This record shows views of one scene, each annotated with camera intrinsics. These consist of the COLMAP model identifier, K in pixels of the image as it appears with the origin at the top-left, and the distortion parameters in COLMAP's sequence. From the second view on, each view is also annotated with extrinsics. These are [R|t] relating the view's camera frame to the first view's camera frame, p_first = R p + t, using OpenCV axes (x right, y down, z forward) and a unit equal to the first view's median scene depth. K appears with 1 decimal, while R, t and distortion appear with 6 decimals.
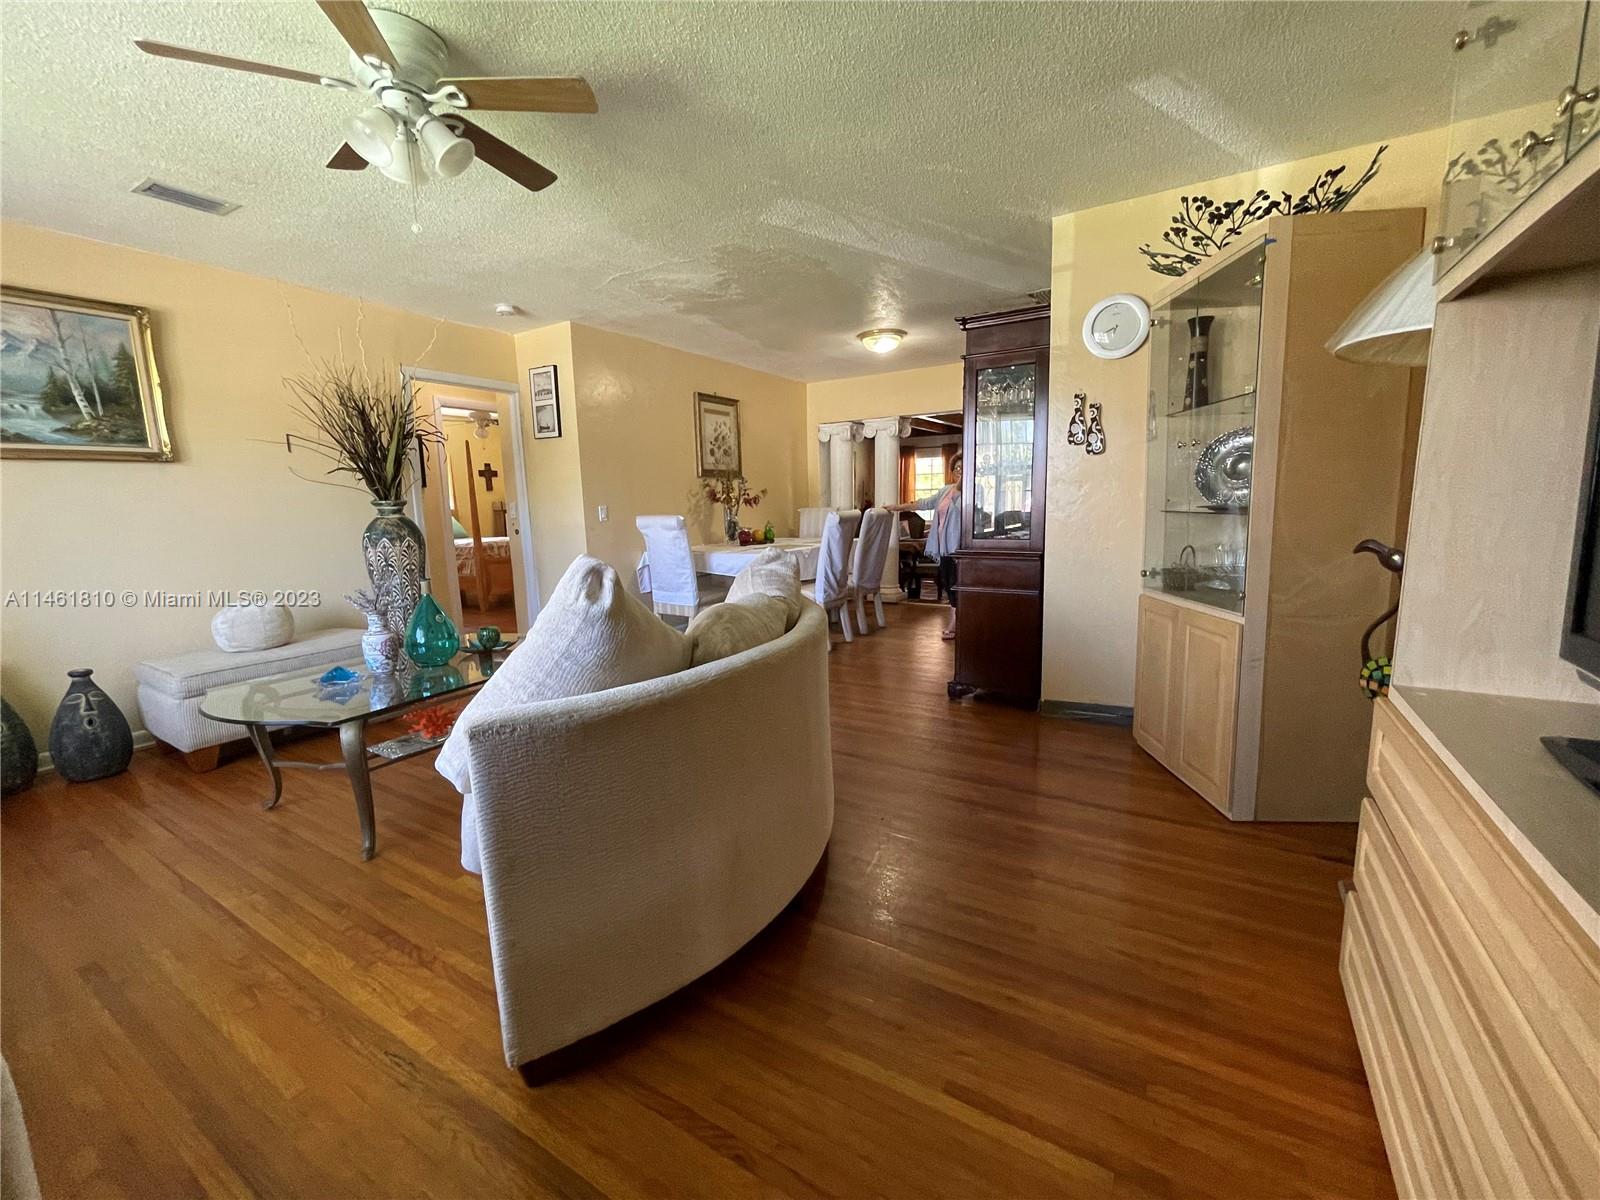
lens RADIAL K [[652.8, 0, 801.5], [0, 652.8, 597.5], [0, 0, 1]] dist [-0.003549, -0.000223]
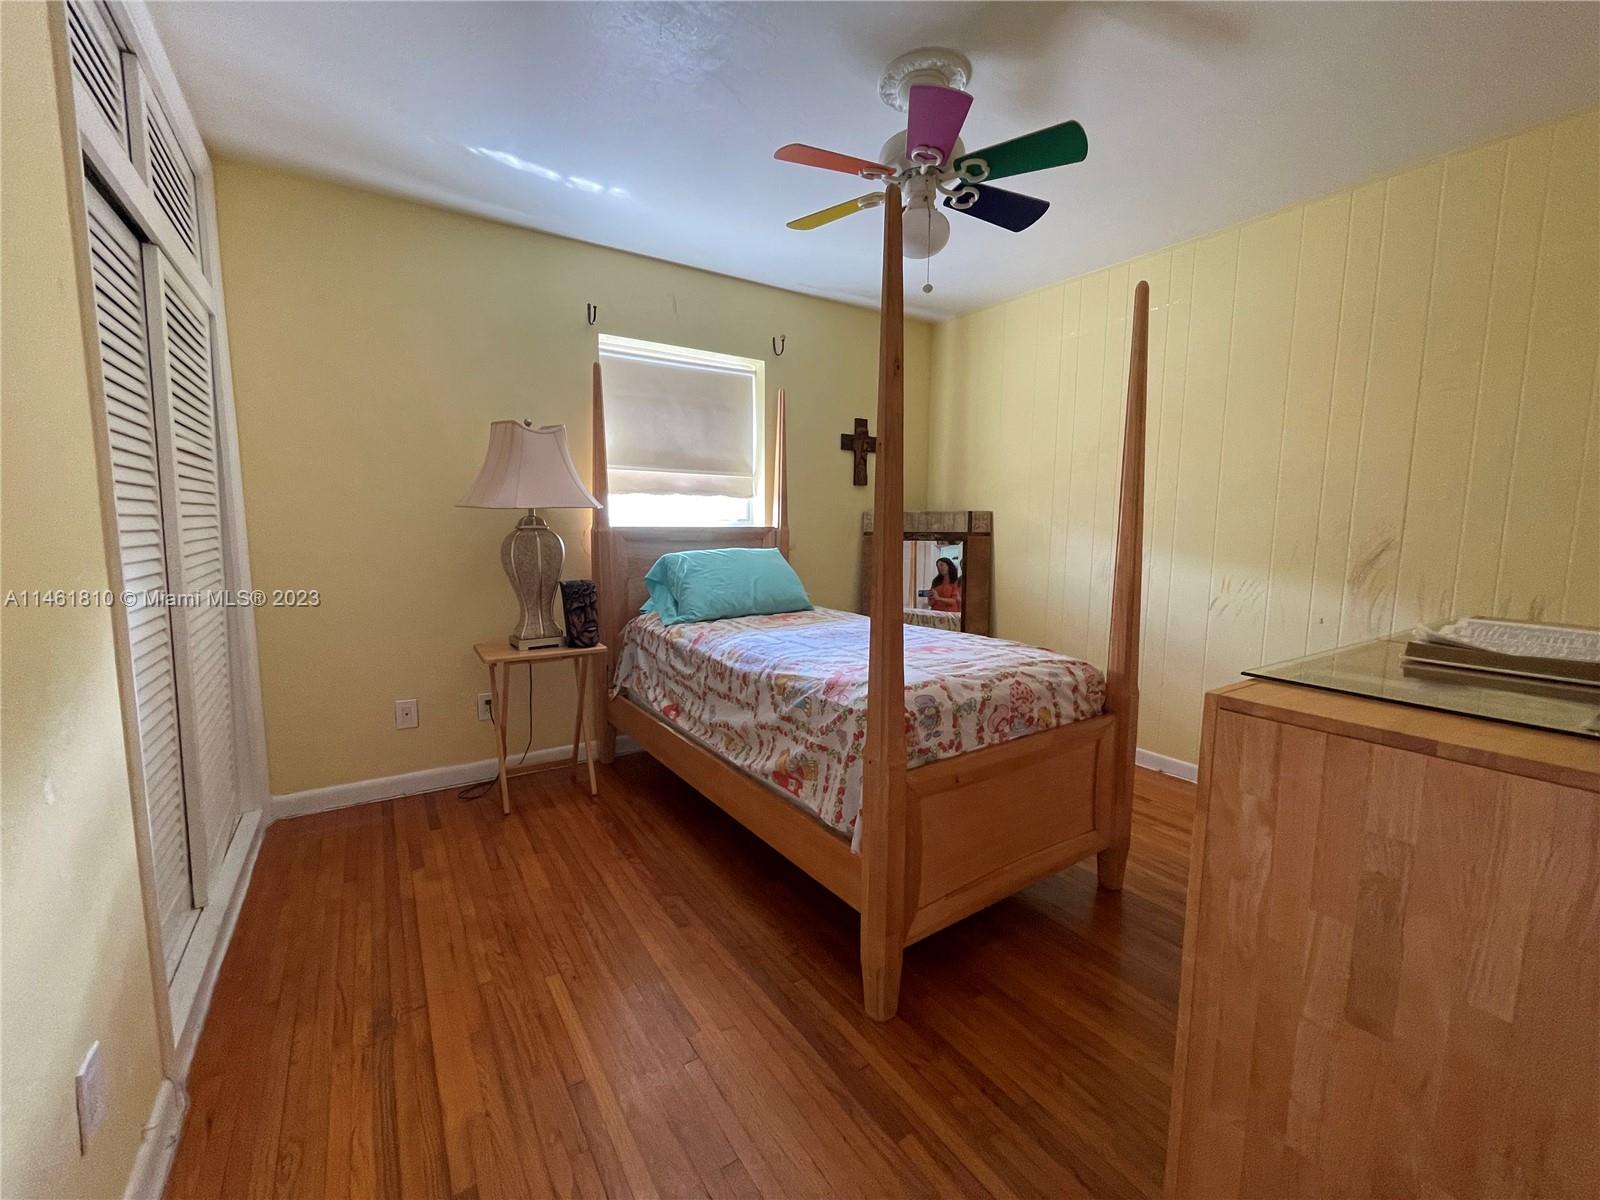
lens RADIAL K [[652.8, 0, 800.4], [0, 652.8, 595.3], [0, 0, 1]] dist [-0.003549, -0.000223]
pose [[0.906162, 0.079308, -0.415429, -0.335923], [-0.091704, 0.995737, -0.009939, -0.086623], [0.412870, 0.047103, 0.909571, 0.613045]]
